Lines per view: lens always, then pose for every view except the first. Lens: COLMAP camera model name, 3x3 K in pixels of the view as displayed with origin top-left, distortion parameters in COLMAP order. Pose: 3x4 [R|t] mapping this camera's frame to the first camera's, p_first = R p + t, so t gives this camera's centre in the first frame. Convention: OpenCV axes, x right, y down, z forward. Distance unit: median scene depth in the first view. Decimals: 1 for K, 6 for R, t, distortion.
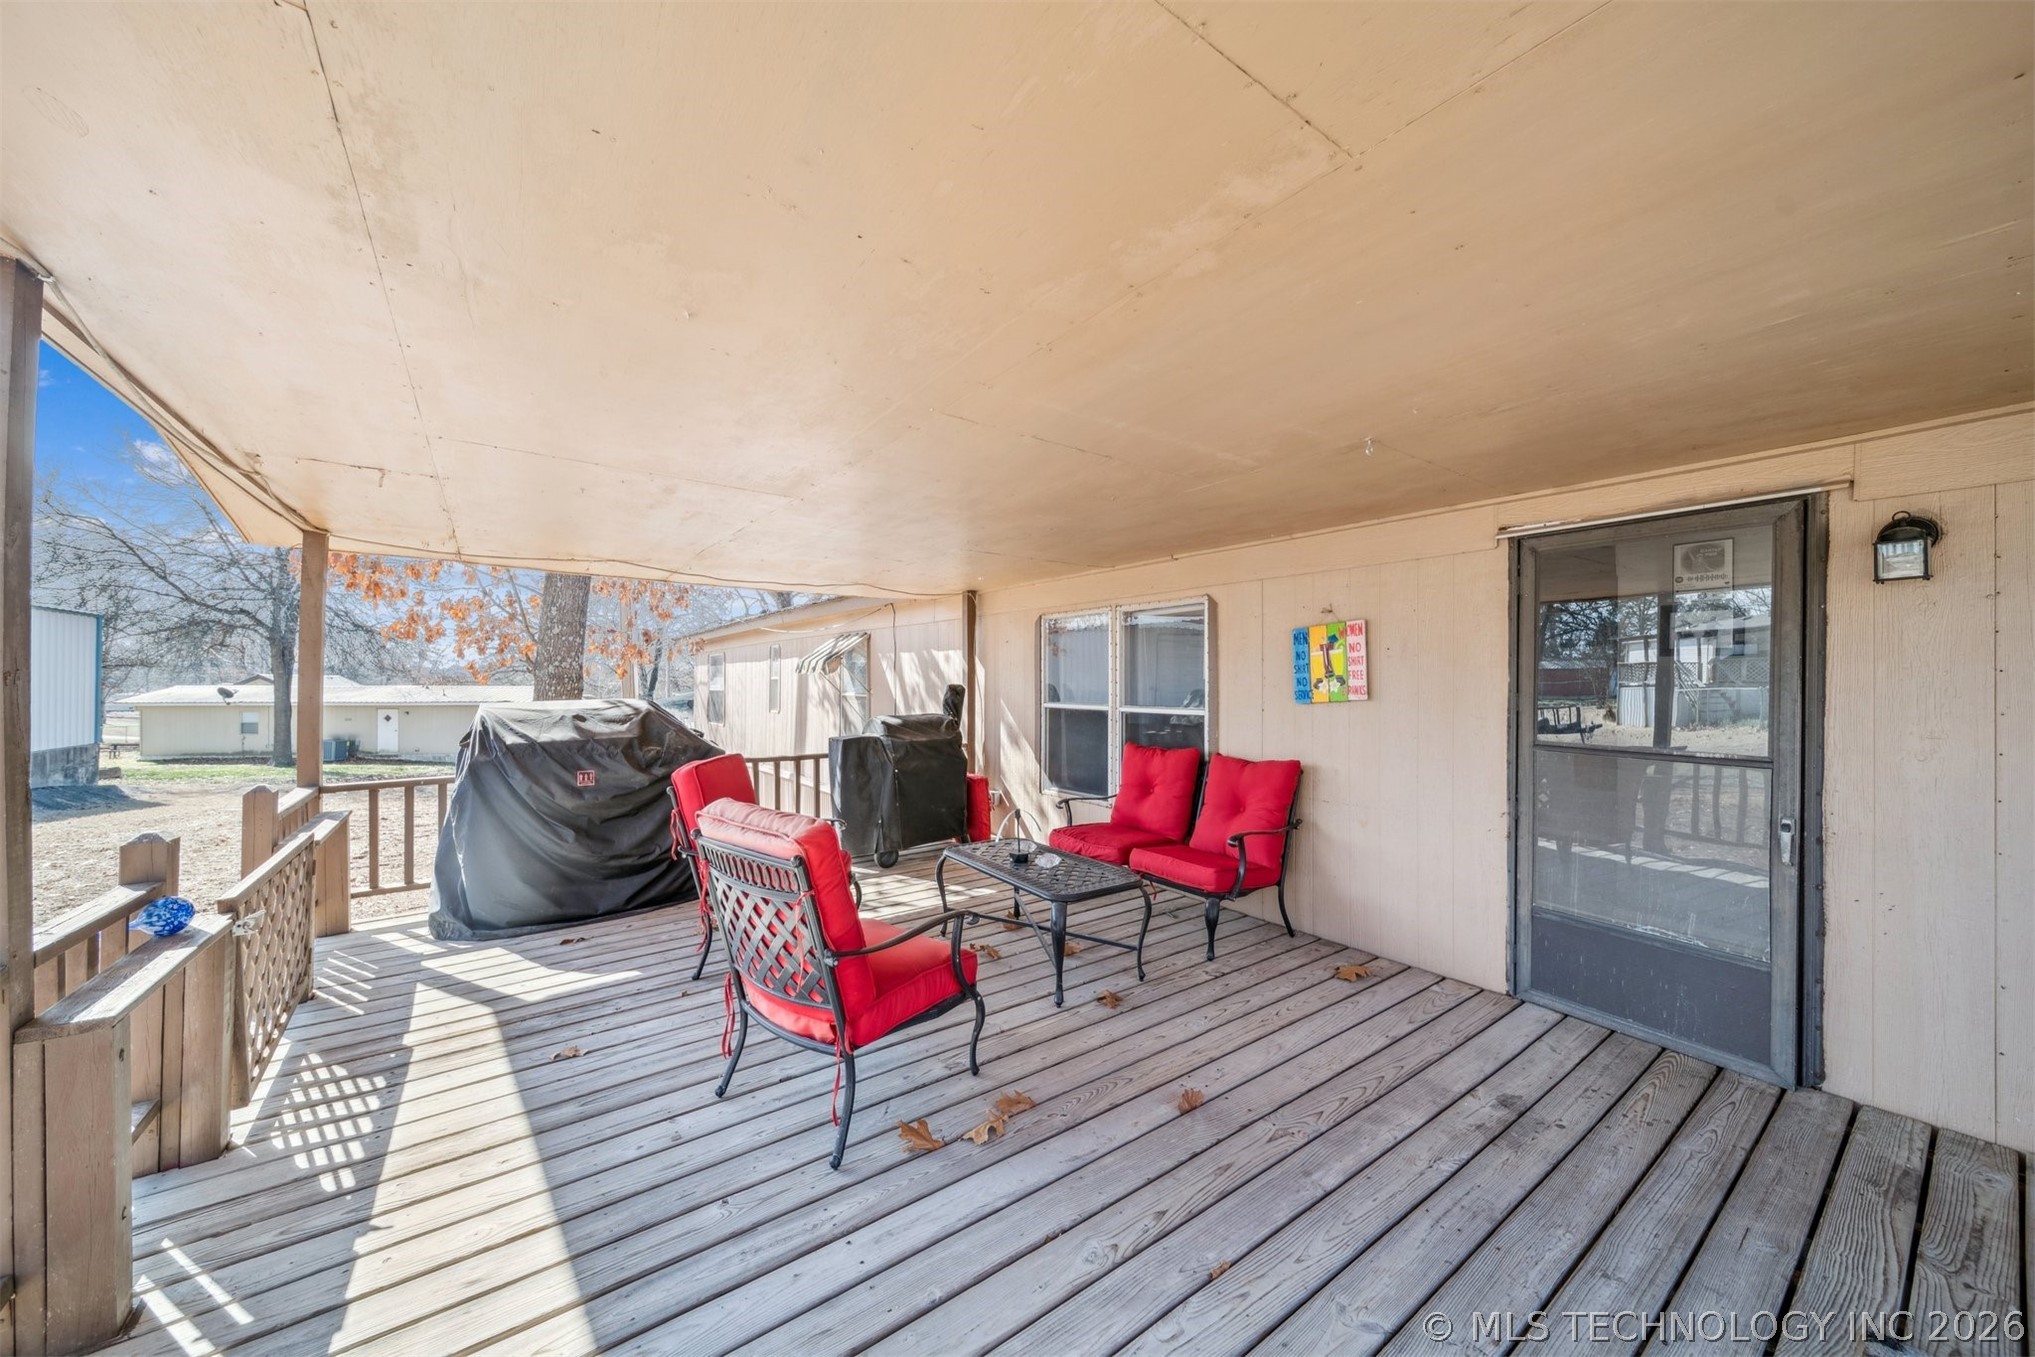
lens RADIAL K [[730.2, 0, 1013.2], [0, 730.2, 684.1], [0, 0, 1]] dist [0.000779, -0.001451]
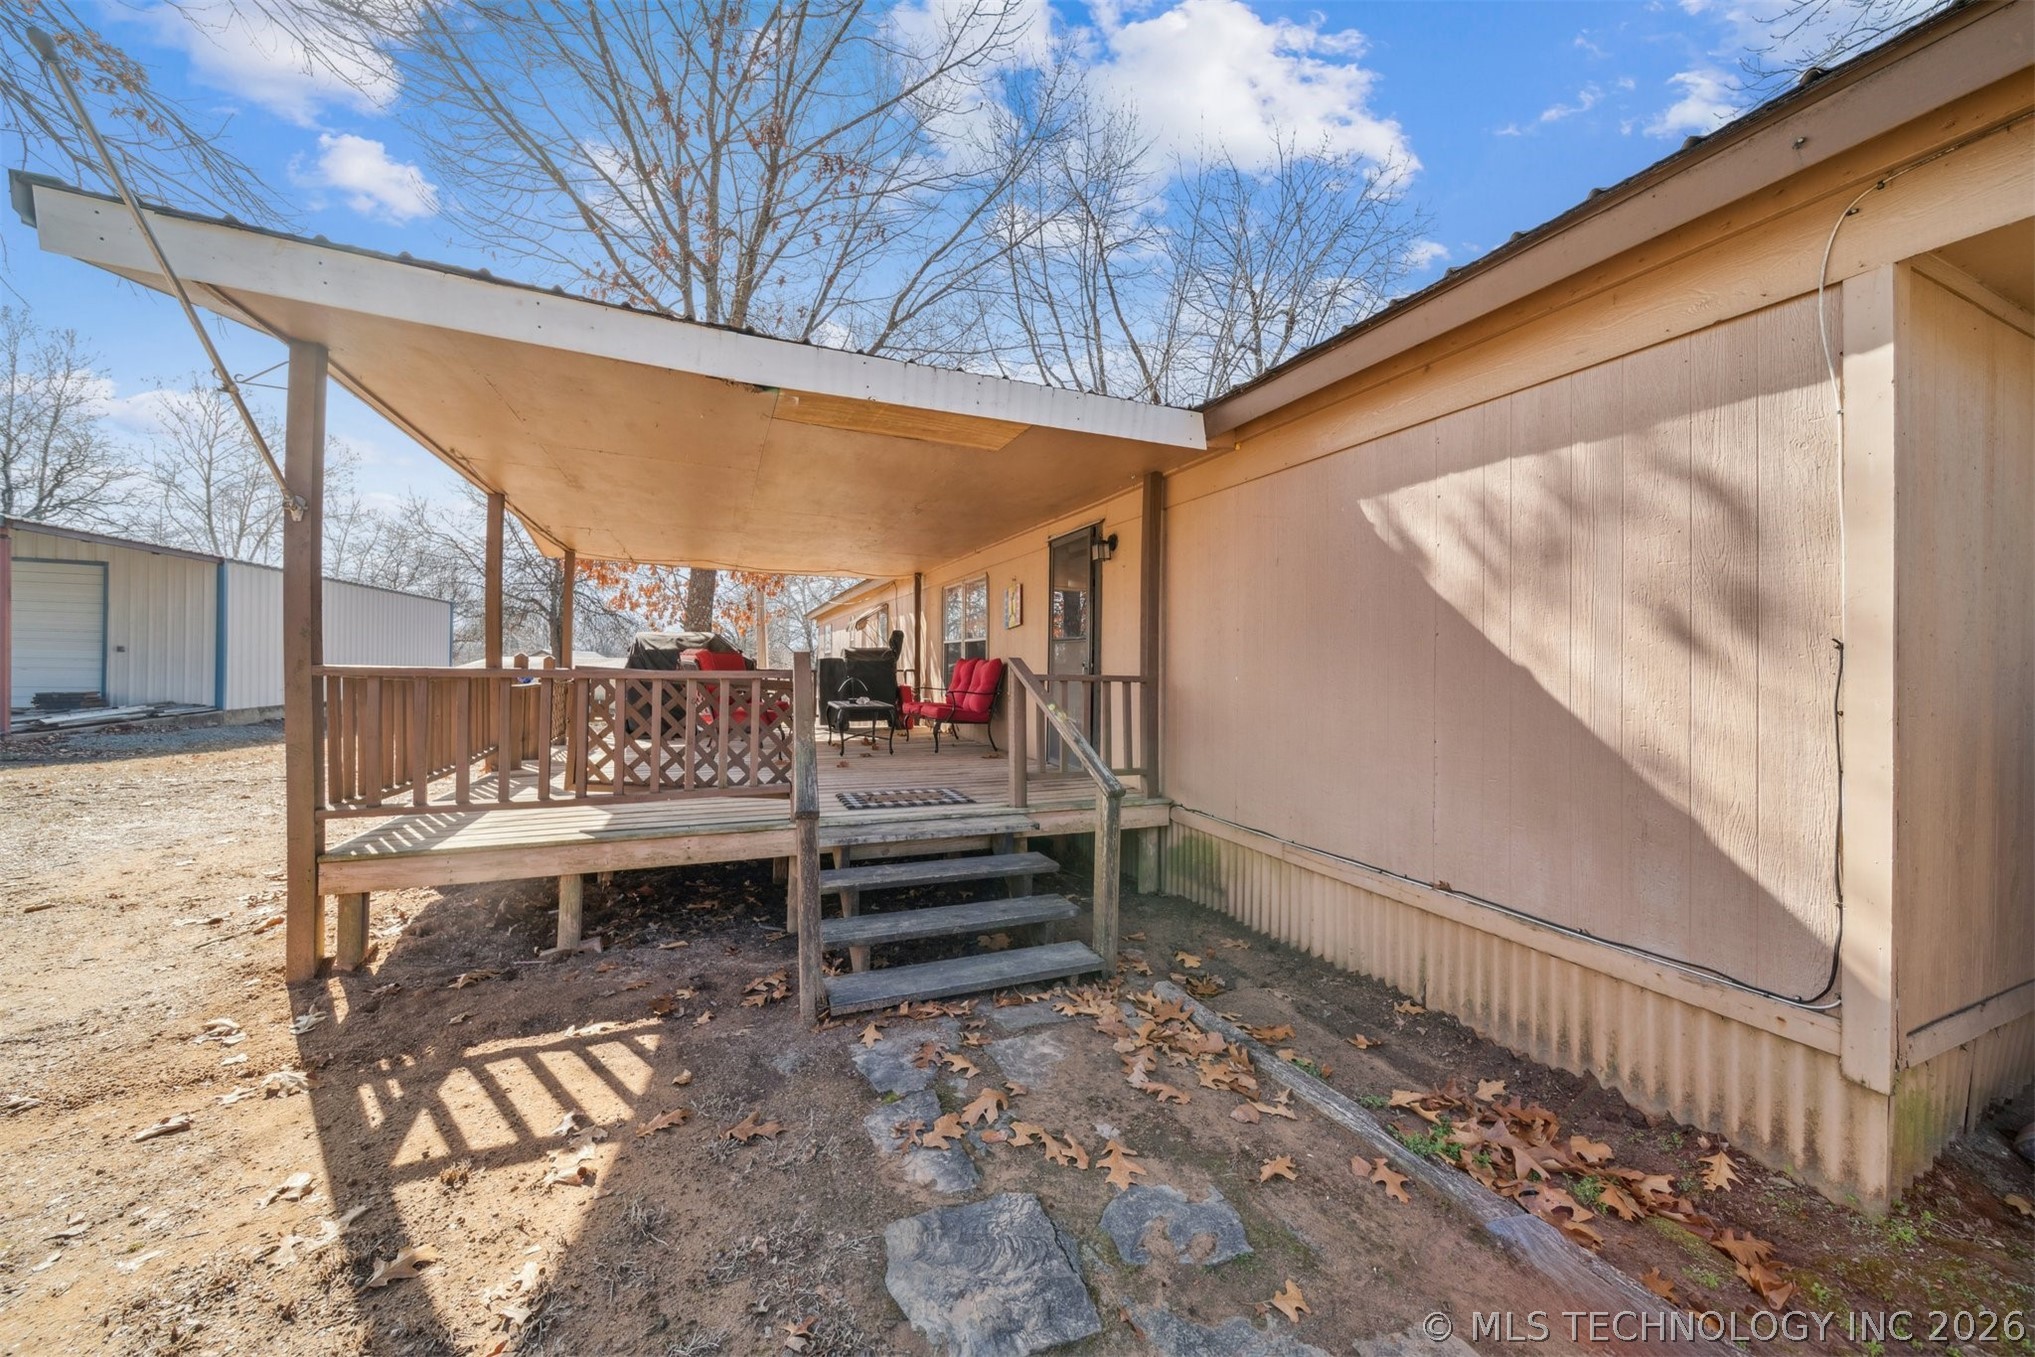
lens RADIAL K [[730.2, 0, 1013.2], [0, 730.2, 684.1], [0, 0, 1]] dist [0.000779, -0.001451]
pose [[0.973875, 0.018416, -0.226338, 0.622652], [-0.014684, 0.999727, 0.018163, 0.097320], [0.226610, -0.014365, 0.973880, -0.618723]]
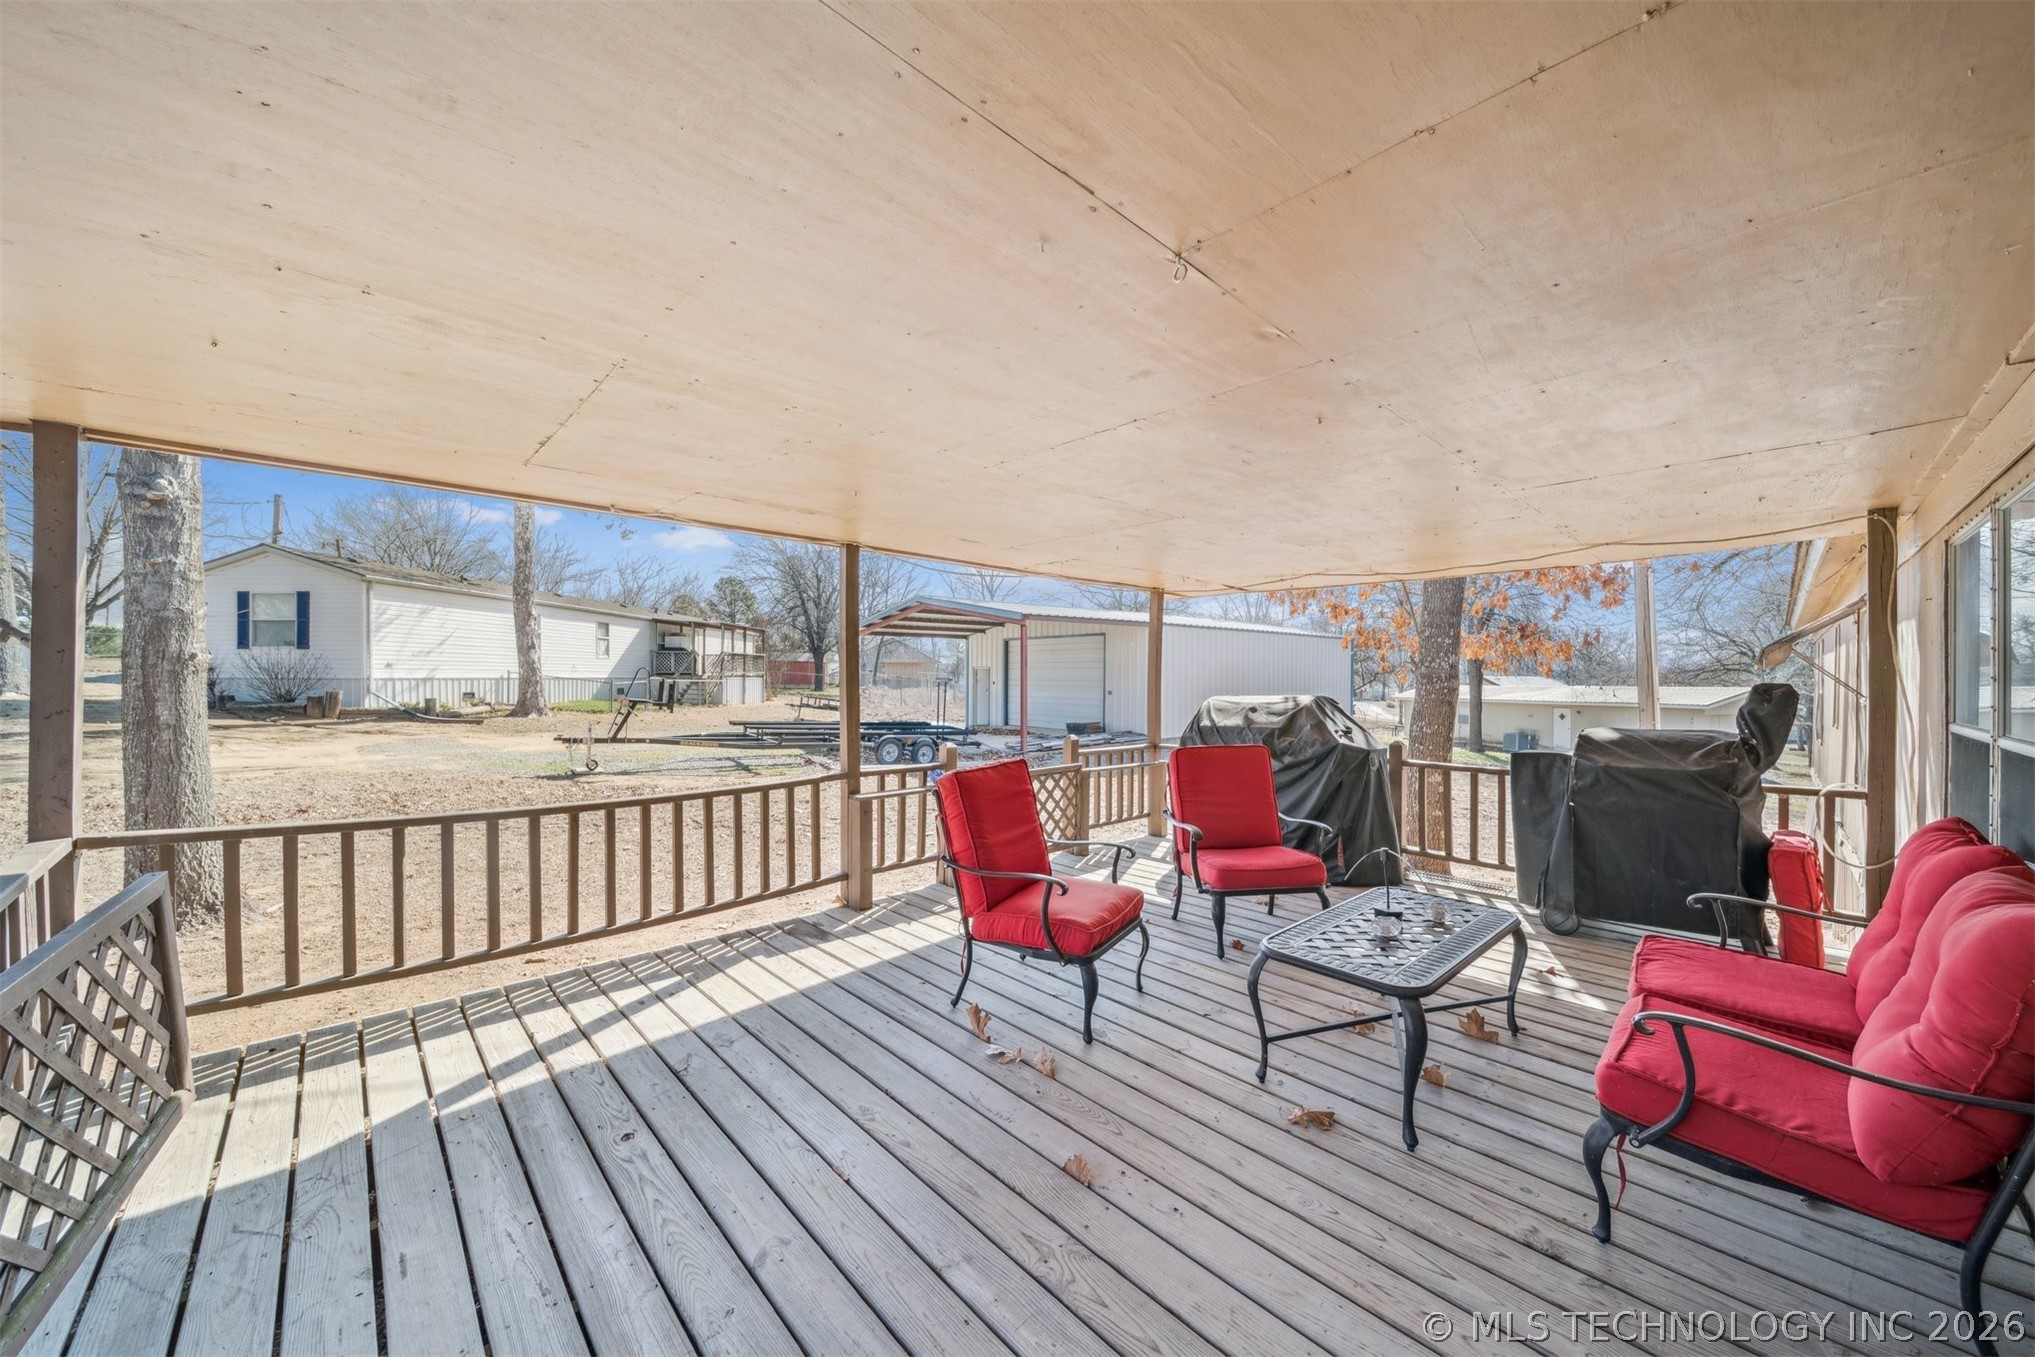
lens RADIAL K [[730.2, 0, 1013.2], [0, 730.2, 684.1], [0, 0, 1]] dist [0.000779, -0.001451]
pose [[0.105251, 0.001175, -0.994445, 0.489868], [-0.002690, 0.999996, 0.000897, 0.002390], [0.994442, 0.002581, 0.105254, 0.377444]]
